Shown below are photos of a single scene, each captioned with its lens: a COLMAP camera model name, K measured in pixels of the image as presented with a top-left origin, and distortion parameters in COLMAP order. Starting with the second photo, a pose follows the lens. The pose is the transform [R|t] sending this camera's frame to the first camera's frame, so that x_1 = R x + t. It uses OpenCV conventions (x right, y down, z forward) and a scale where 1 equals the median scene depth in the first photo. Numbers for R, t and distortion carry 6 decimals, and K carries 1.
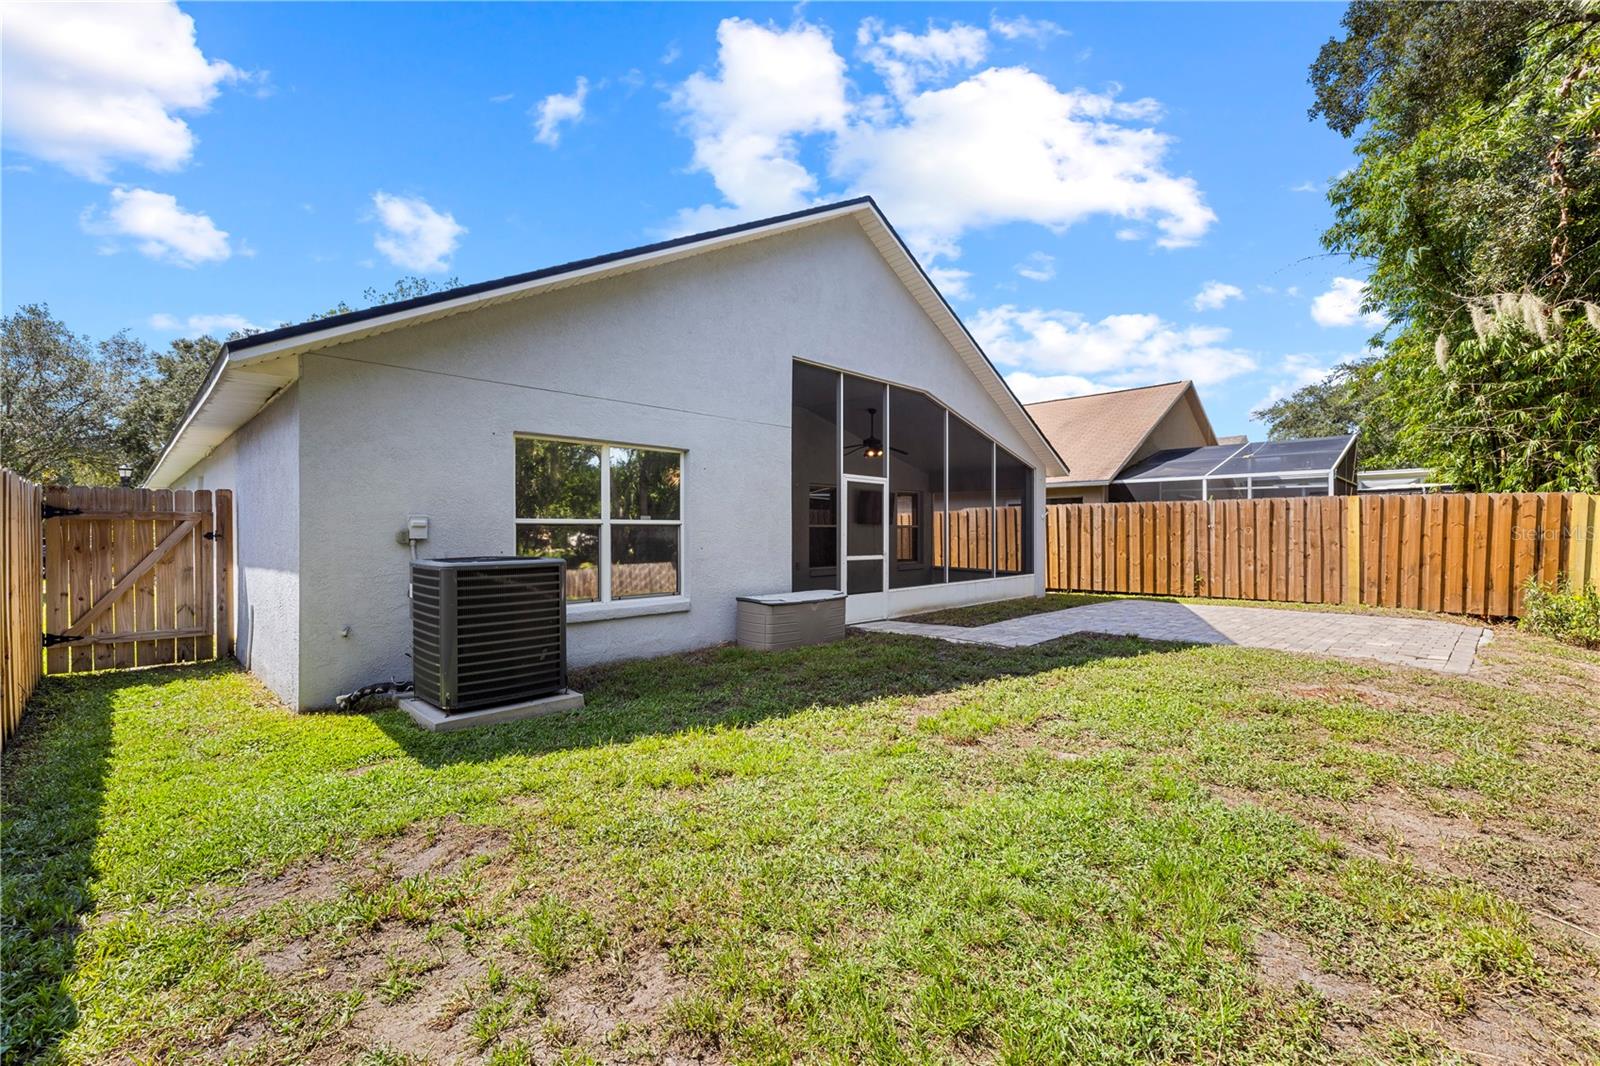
lens RADIAL K [[672.3, 0, 797.0], [0, 672.3, 532.3], [0, 0, 1]] dist [0.000881, 0.000447]
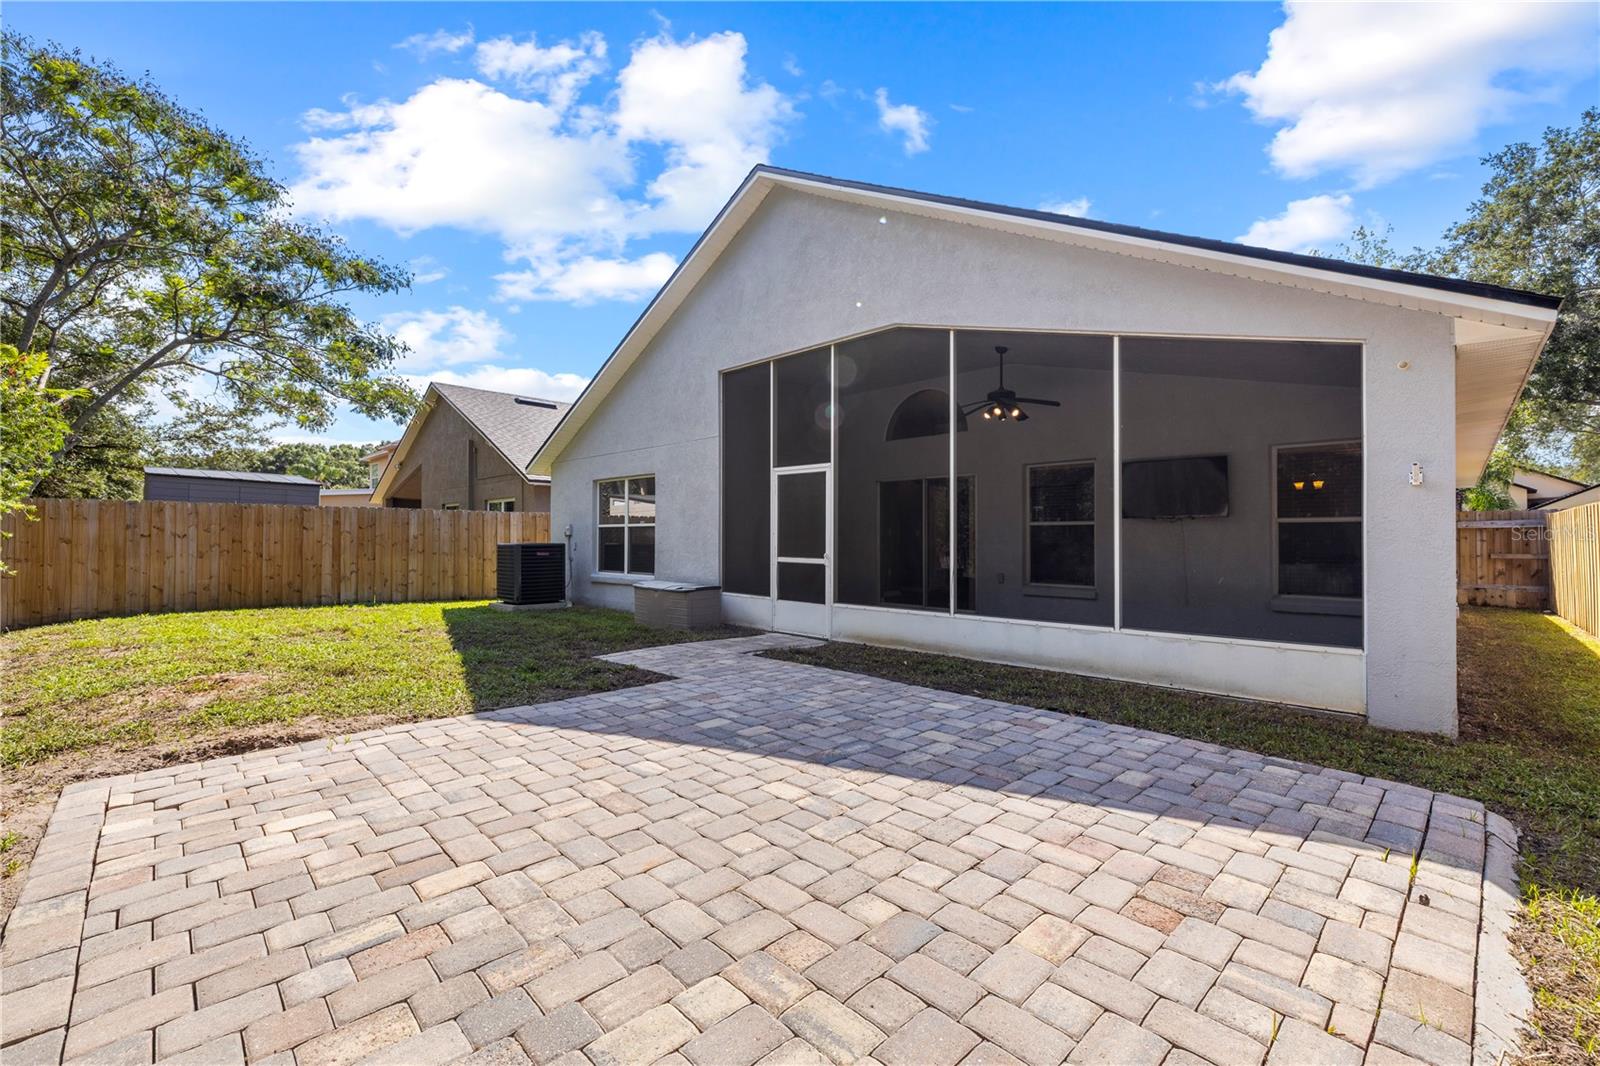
lens RADIAL K [[672.3, 0, 797.0], [0, 672.3, 532.3], [0, 0, 1]] dist [0.000881, 0.000447]
pose [[0.014923, -0.003083, -0.999884, 0.989972], [-0.001583, 0.999994, -0.003107, 0.004985], [0.999887, 0.001630, 0.014918, 1.005537]]
